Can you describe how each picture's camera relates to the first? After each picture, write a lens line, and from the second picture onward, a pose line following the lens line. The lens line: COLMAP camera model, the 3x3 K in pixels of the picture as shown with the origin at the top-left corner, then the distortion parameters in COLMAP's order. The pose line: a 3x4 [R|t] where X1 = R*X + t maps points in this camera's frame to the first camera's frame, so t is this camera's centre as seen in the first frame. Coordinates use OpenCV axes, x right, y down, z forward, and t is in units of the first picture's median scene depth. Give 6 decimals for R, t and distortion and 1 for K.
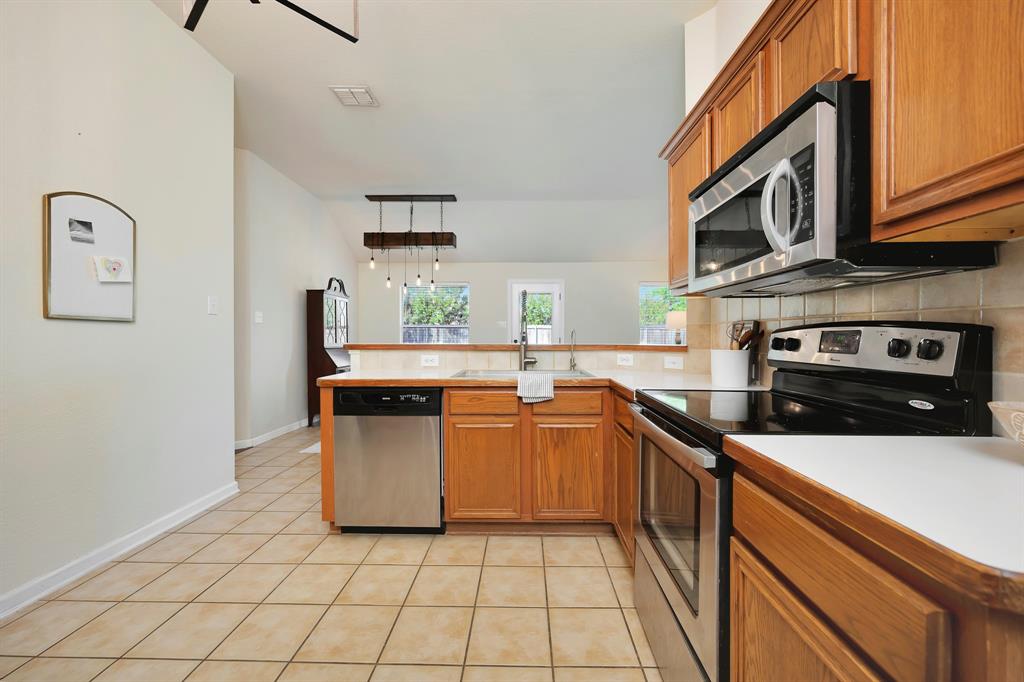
lens RADIAL K [[411.8, 0, 509.5], [0, 411.8, 336.2], [0, 0, 1]] dist [0.005745, 0.001281]
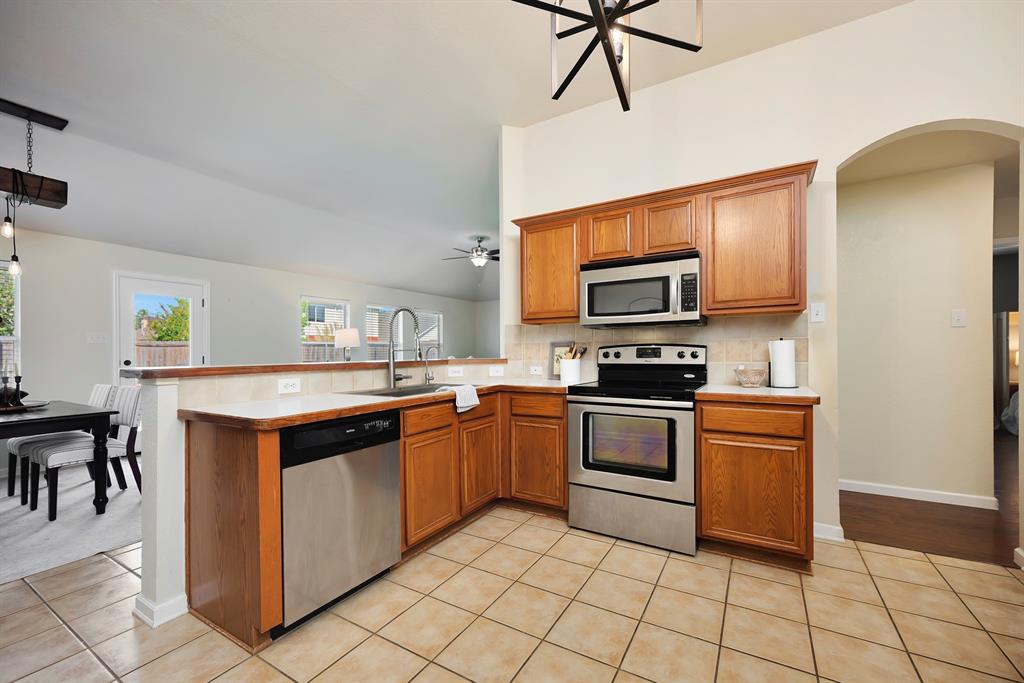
lens RADIAL K [[411.8, 0, 528.1], [0, 411.8, 349.4], [0, 0, 1]] dist [0.005745, 0.001281]
pose [[0.471562, 0.000158, 0.881833, -0.836074], [0.011383, 0.999916, -0.006266, 0.001025], [-0.881759, 0.012993, 0.471520, 0.305917]]
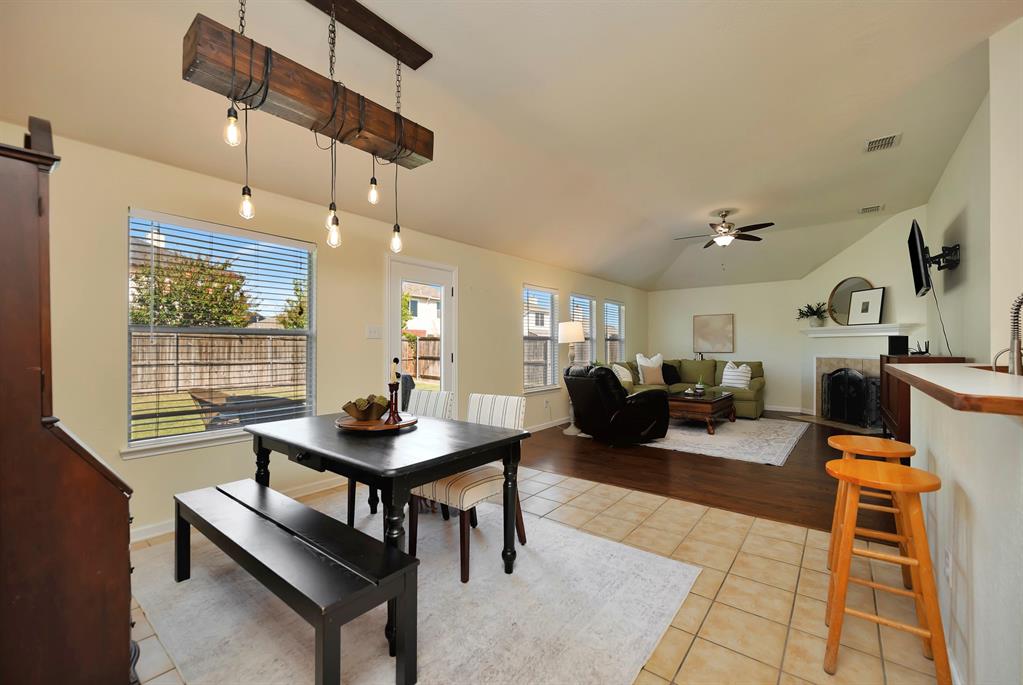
lens RADIAL K [[411.4, 0, 517.7], [0, 411.4, 341.0], [0, 0, 1]] dist [0.005745, 0.001281]
pose [[0.589638, 0.011073, 0.807592, -1.069299], [0.005107, 0.999835, -0.017437, -0.019154], [-0.807651, 0.014406, 0.589484, 1.523823]]
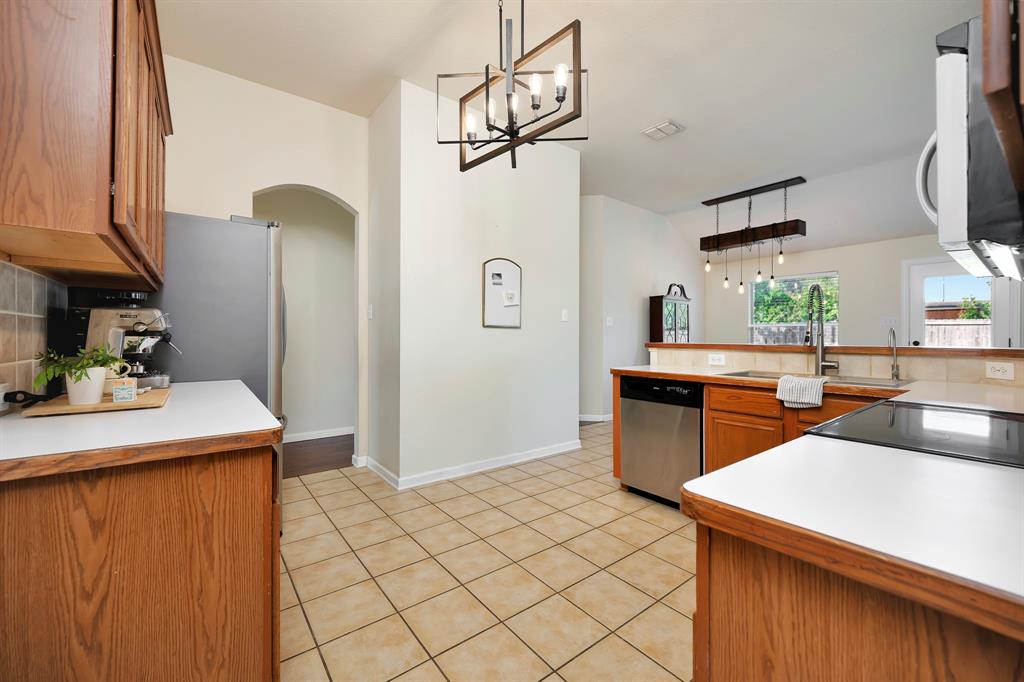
lens RADIAL K [[411.8, 0, 516.5], [0, 411.8, 331.9], [0, 0, 1]] dist [0.005745, 0.001281]
pose [[0.642698, -0.008459, -0.766073, 0.359137], [0.000855, 0.999946, -0.010324, -0.001845], [0.766119, 0.005981, 0.642671, -0.084684]]
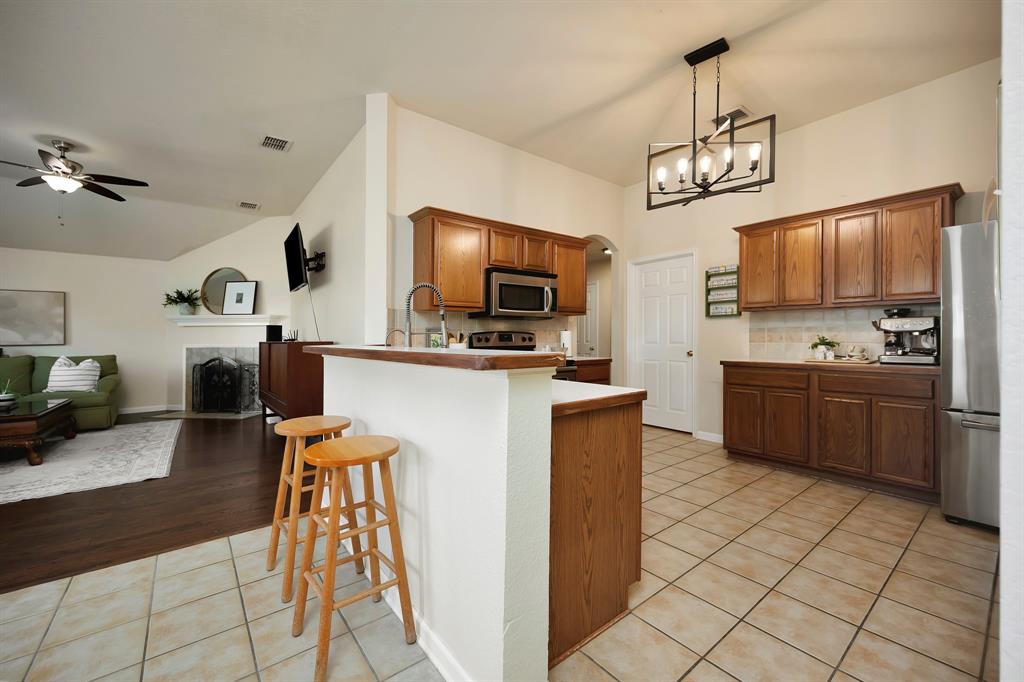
lens RADIAL K [[411.8, 0, 513.1], [0, 411.8, 336.7], [0, 0, 1]] dist [0.005745, 0.001281]
pose [[-0.643058, 0.003800, 0.765808, -0.888420], [0.007919, 0.999967, 0.001688, -0.000963], [-0.765776, 0.007150, -0.643067, 1.668258]]
